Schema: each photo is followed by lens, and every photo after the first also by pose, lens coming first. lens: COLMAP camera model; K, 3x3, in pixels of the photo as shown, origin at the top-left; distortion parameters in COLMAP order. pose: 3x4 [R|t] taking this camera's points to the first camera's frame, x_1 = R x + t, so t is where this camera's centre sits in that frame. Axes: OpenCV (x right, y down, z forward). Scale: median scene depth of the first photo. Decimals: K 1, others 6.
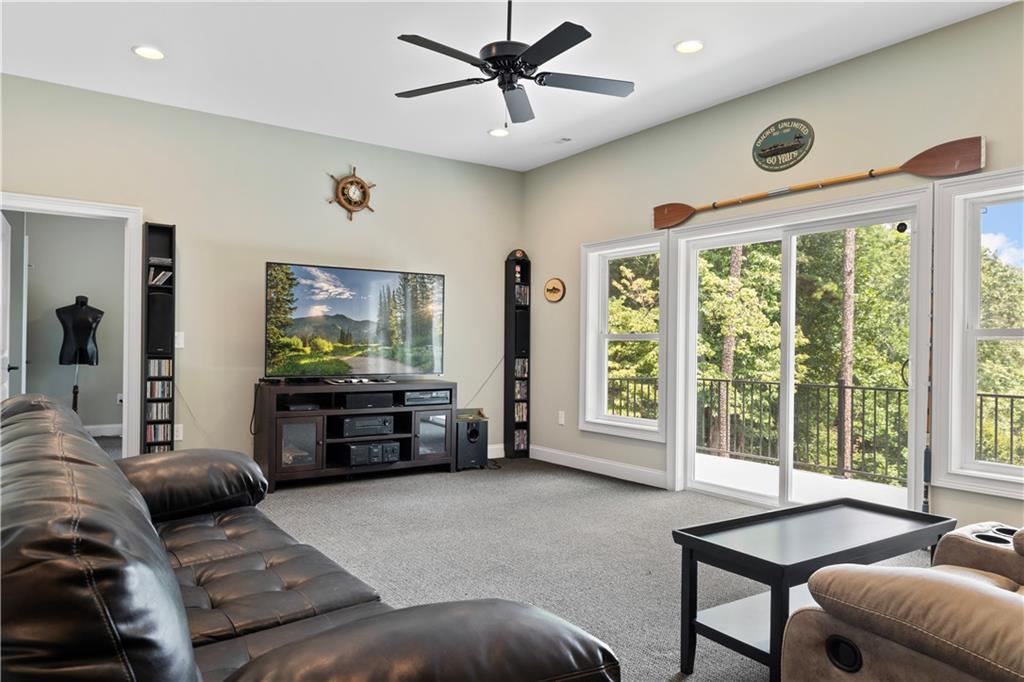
lens RADIAL K [[706.5, 0, 519.2], [0, 706.5, 345.3], [0, 0, 1]] dist [0.021360, -0.000804]
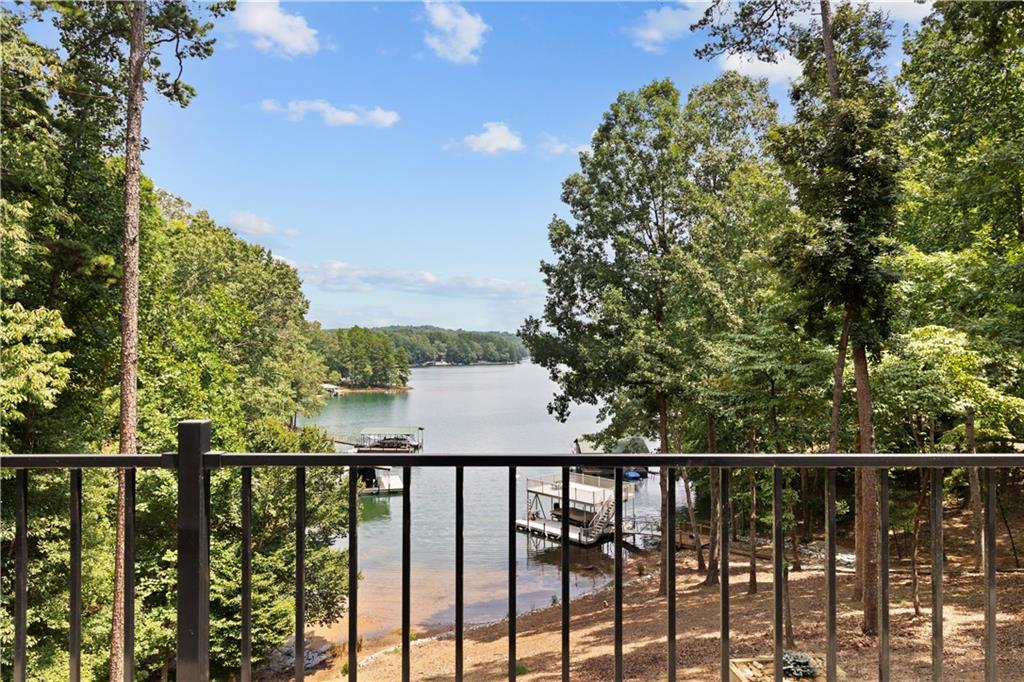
lens RADIAL K [[706.5, 0, 512.2], [0, 706.5, 345.5], [0, 0, 1]] dist [0.021360, -0.000804]
pose [[0.592793, -0.001784, 0.805353, 0.099044], [-0.002443, 0.999989, 0.004013, 0.002518], [-0.805351, -0.004347, 0.592782, 0.232409]]
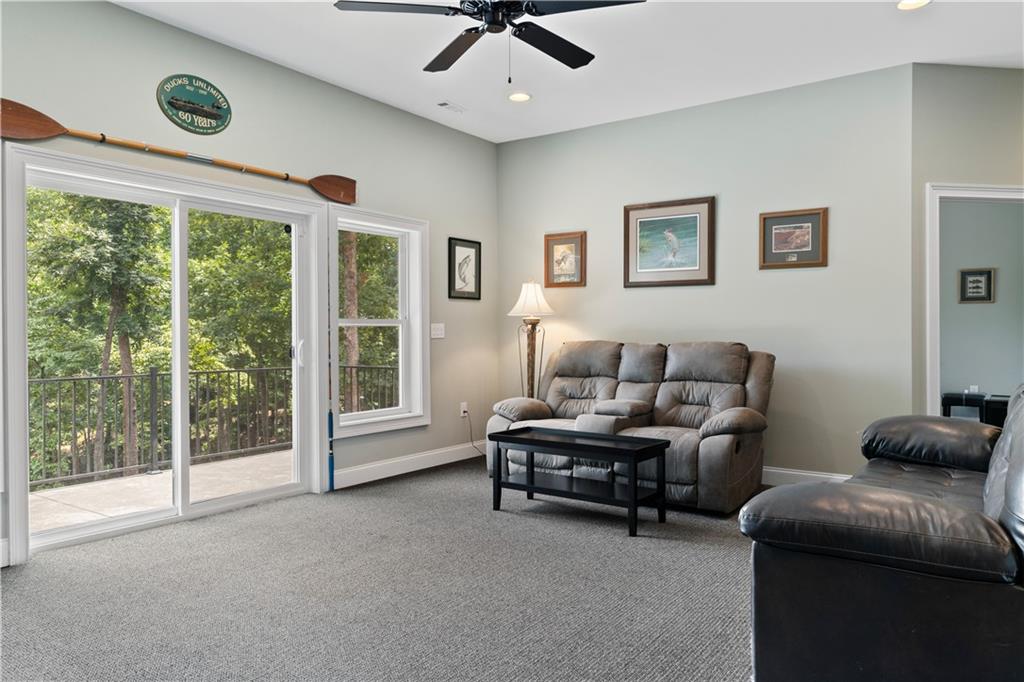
lens RADIAL K [[706.5, 0, 522.5], [0, 706.5, 339.4], [0, 0, 1]] dist [0.021360, -0.000804]
pose [[-0.315942, -0.009176, 0.948734, -0.123573], [-0.003084, 0.999958, 0.008644, 0.000757], [-0.948774, -0.000194, -0.315957, 0.180650]]
